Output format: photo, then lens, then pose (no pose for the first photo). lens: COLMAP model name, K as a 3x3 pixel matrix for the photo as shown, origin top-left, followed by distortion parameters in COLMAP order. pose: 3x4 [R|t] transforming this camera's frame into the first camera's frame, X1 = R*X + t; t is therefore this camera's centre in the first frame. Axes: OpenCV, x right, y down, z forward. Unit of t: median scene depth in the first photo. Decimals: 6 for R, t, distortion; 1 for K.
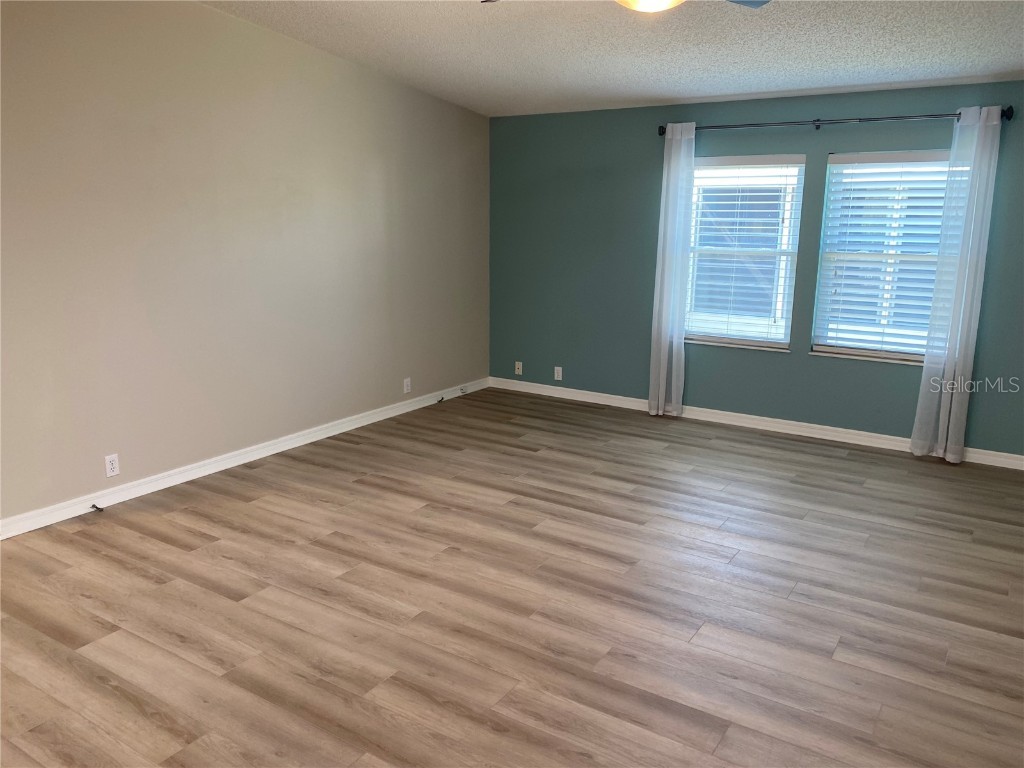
lens RADIAL K [[774.1, 0, 516.6], [0, 774.1, 386.9], [0, 0, 1]] dist [0.064389, -0.086396]
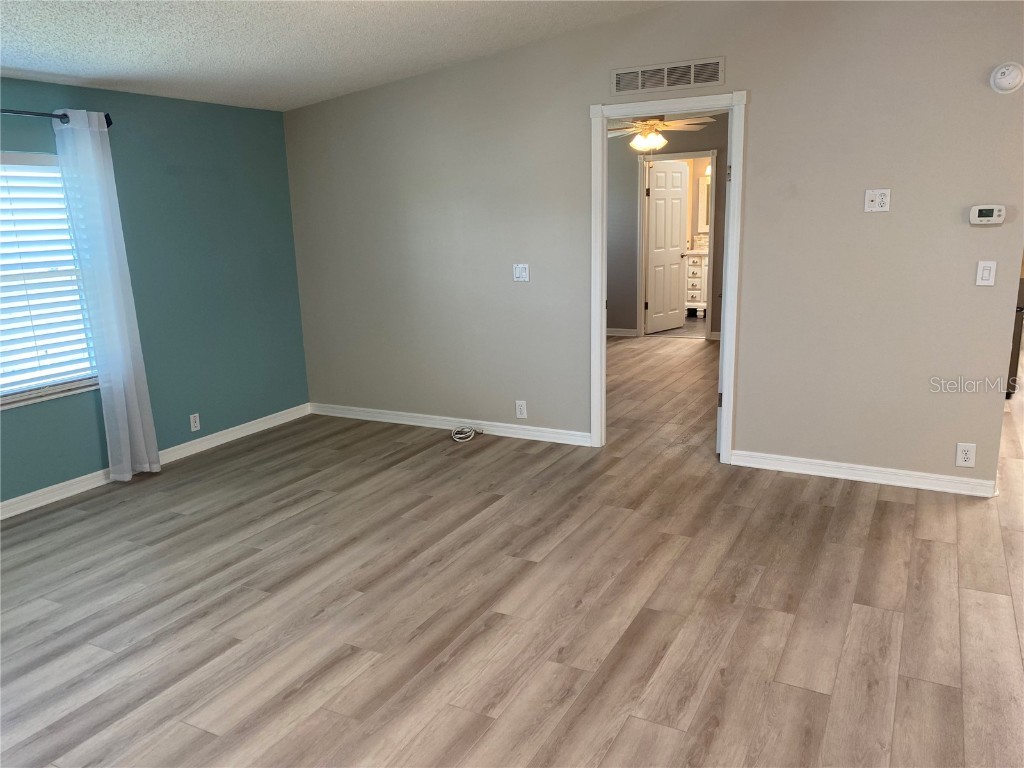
lens RADIAL K [[782.9, 0, 513.2], [0, 782.9, 379.8], [0, 0, 1]] dist [0.057479, -0.079077]
pose [[-0.087815, -0.219017, 0.971761, -0.702754], [0.248729, 0.939809, 0.234293, -0.219337], [-0.964584, 0.262279, -0.028053, 0.919269]]
